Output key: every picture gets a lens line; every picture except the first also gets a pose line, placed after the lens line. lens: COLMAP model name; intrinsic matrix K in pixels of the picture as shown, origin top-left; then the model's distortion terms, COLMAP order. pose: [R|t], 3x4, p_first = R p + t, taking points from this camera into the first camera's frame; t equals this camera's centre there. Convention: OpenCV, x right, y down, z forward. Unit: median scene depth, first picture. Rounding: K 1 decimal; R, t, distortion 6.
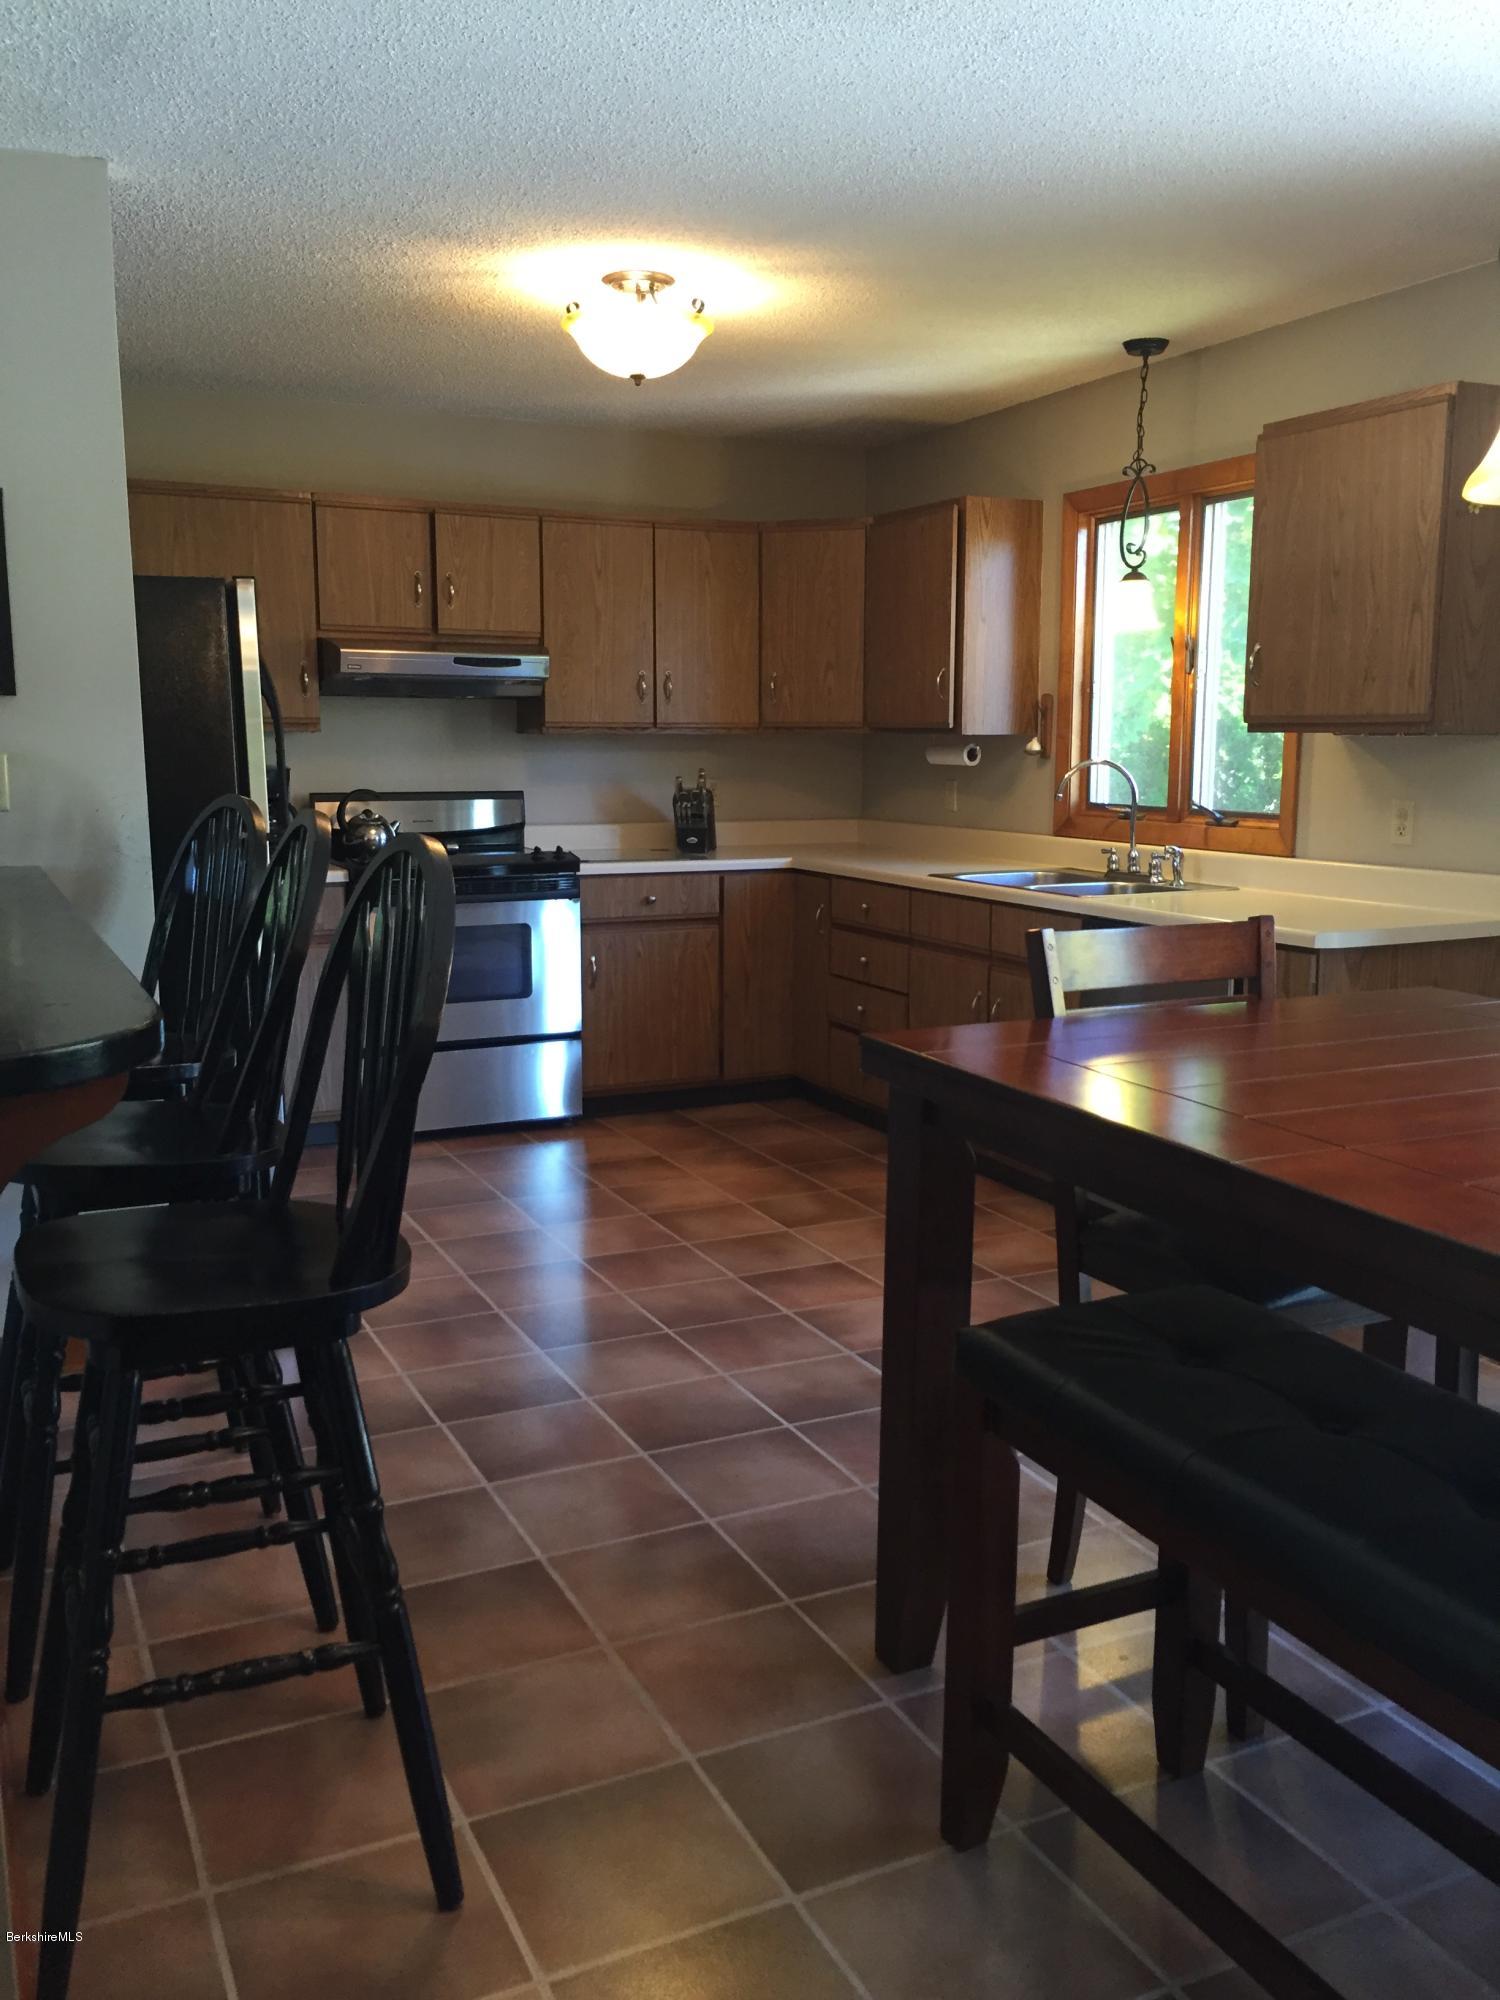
lens RADIAL K [[1738.1, 0, 750.7], [0, 1738.1, 996.7], [0, 0, 1]] dist [0.069111, -0.085908]
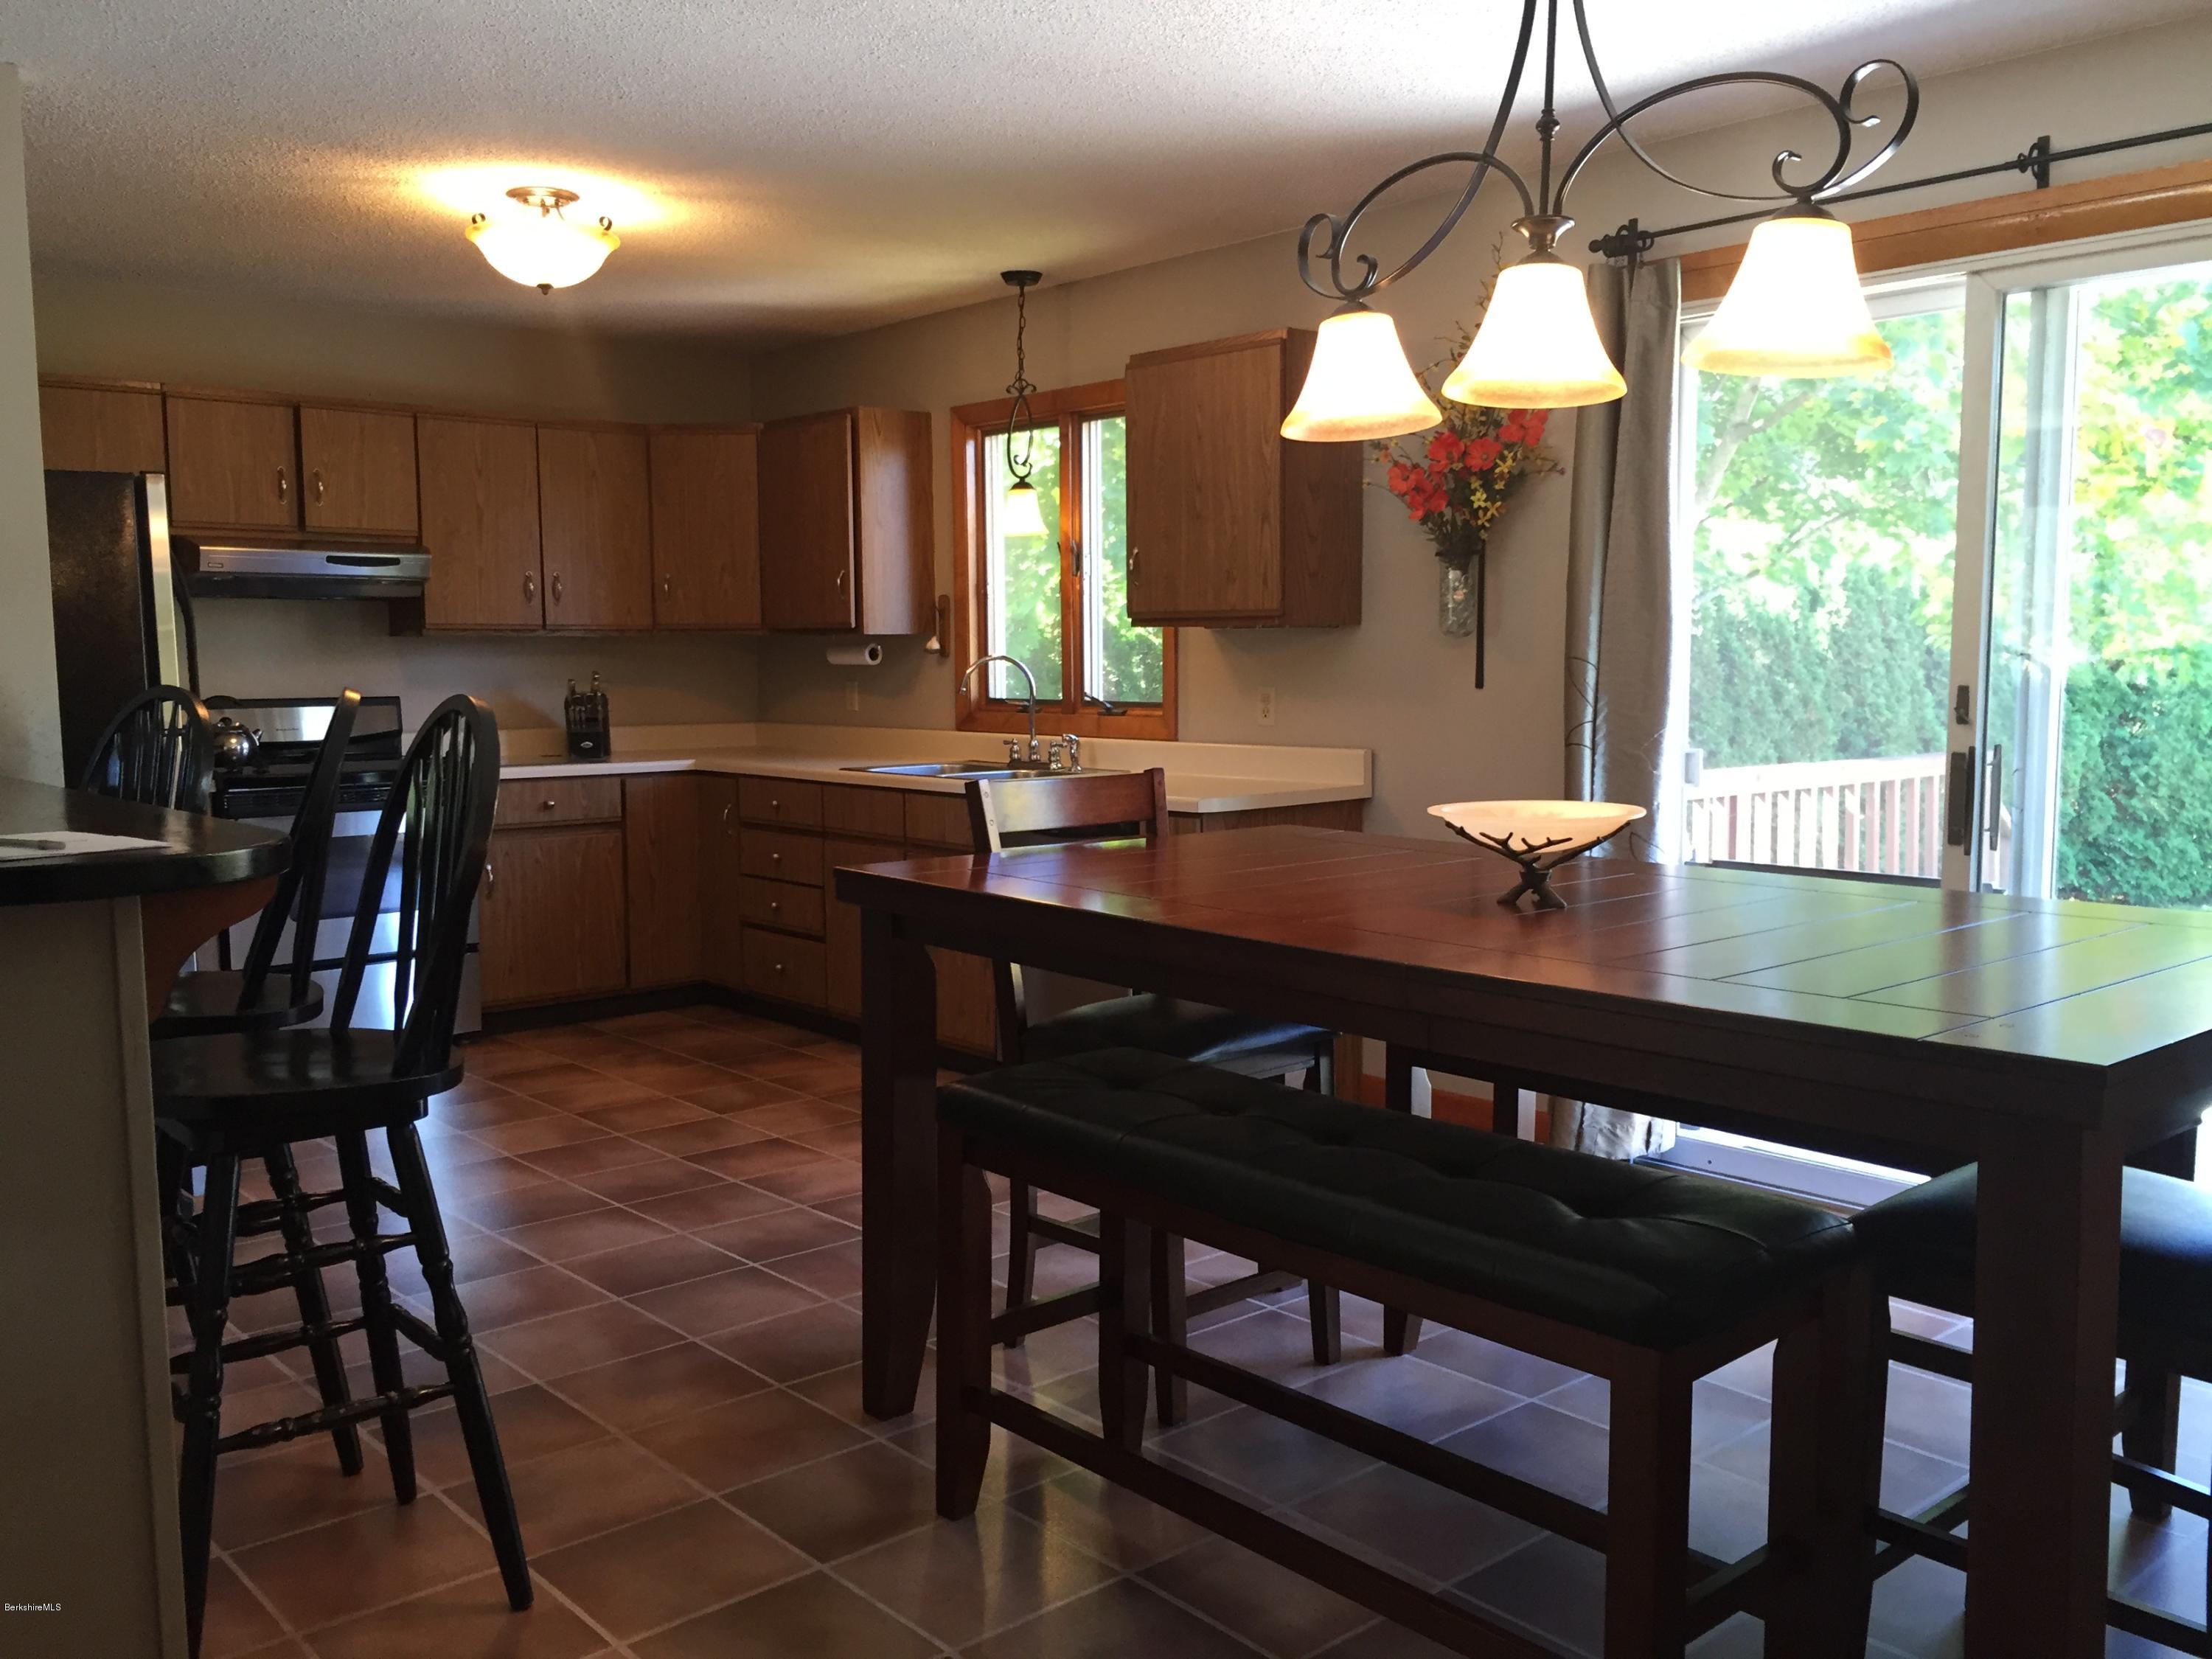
lens RADIAL K [[1922.3, 0, 1111.4], [0, 1922.3, 828.2], [0, 0, 1]] dist [0.069111, -0.085908]
pose [[0.964410, -0.033018, 0.262342, -0.044971], [0.048041, 0.997540, -0.051056, 0.032587], [-0.260011, 0.061842, 0.963623, -0.141767]]
